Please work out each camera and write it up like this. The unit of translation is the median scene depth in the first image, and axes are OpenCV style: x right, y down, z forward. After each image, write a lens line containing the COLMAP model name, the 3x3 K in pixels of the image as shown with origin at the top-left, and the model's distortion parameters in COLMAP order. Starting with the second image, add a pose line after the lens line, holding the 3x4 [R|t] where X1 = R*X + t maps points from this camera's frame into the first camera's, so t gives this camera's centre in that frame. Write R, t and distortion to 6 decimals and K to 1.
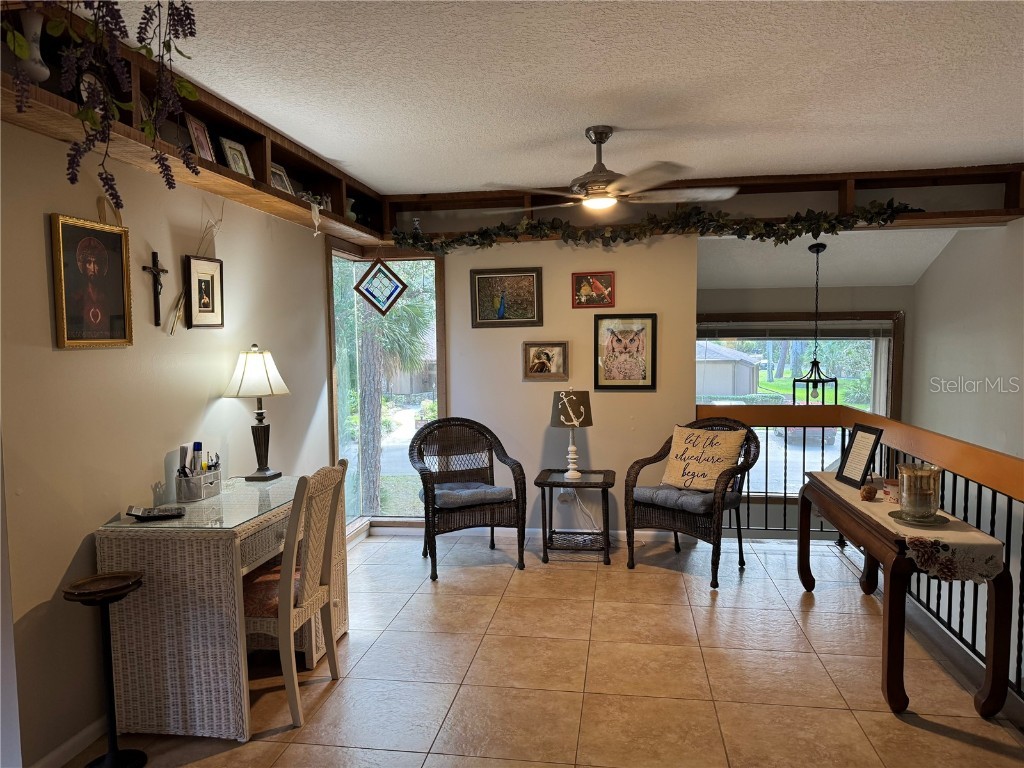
lens RADIAL K [[718.6, 0, 512.0], [0, 718.6, 384.0], [0, 0, 1]] dist [0.126927, -0.198213]
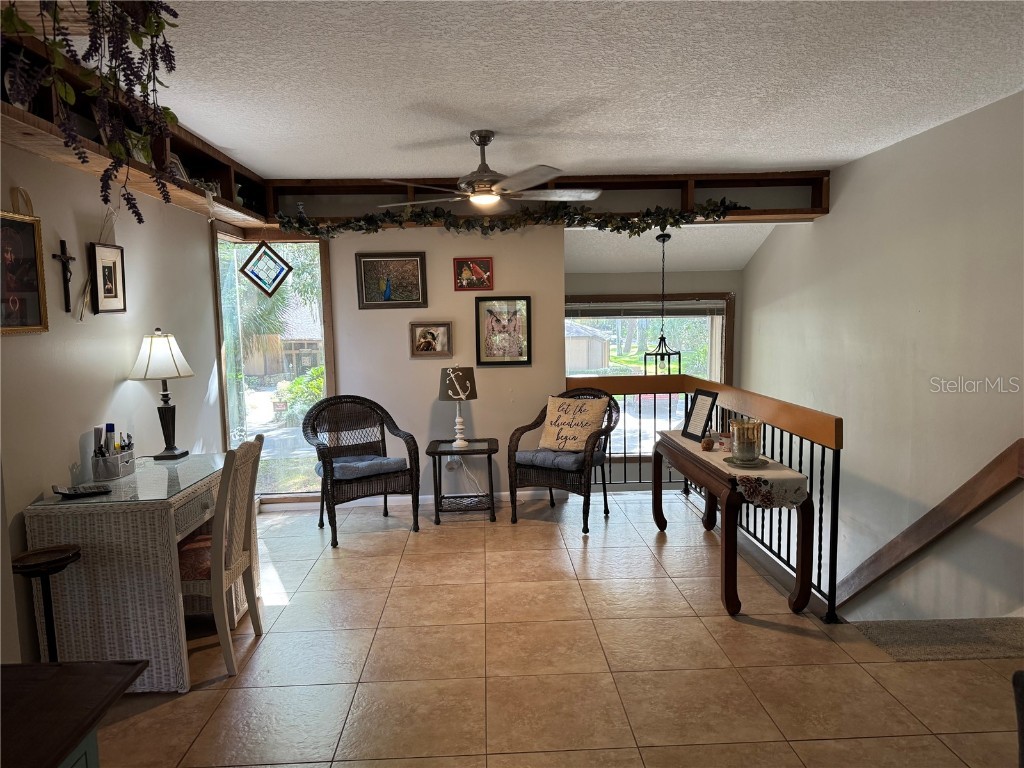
lens RADIAL K [[720.6, 0, 512.0], [0, 720.6, 384.0], [0, 0, 1]] dist [0.124875, -0.176245]
pose [[0.981180, -0.026386, 0.191282, -0.044355], [0.020327, 0.999230, 0.033566, -0.000183], [-0.192020, -0.029046, 0.980961, -0.087082]]
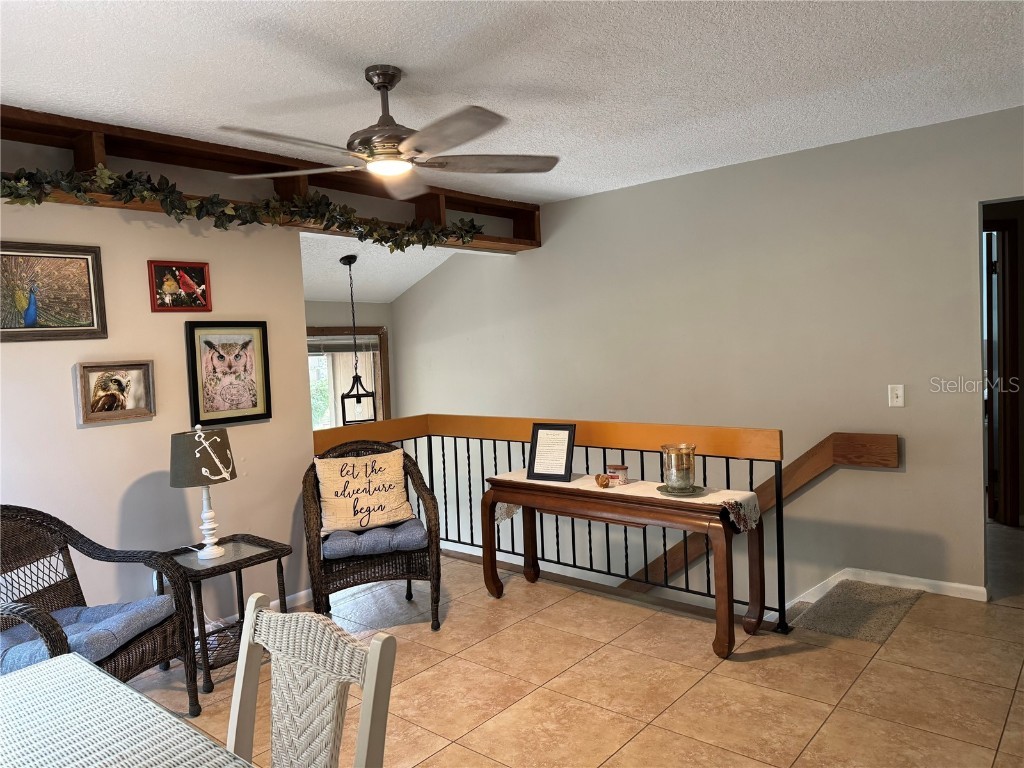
lens RADIAL K [[713.6, 0, 519.2], [0, 713.6, 384.5], [0, 0, 1]] dist [0.071297, -0.104593]
pose [[0.516699, -0.061007, 0.853991, -0.334274], [0.090128, 0.995792, 0.016606, -0.017778], [-0.851410, 0.068388, 0.520023, 0.368641]]
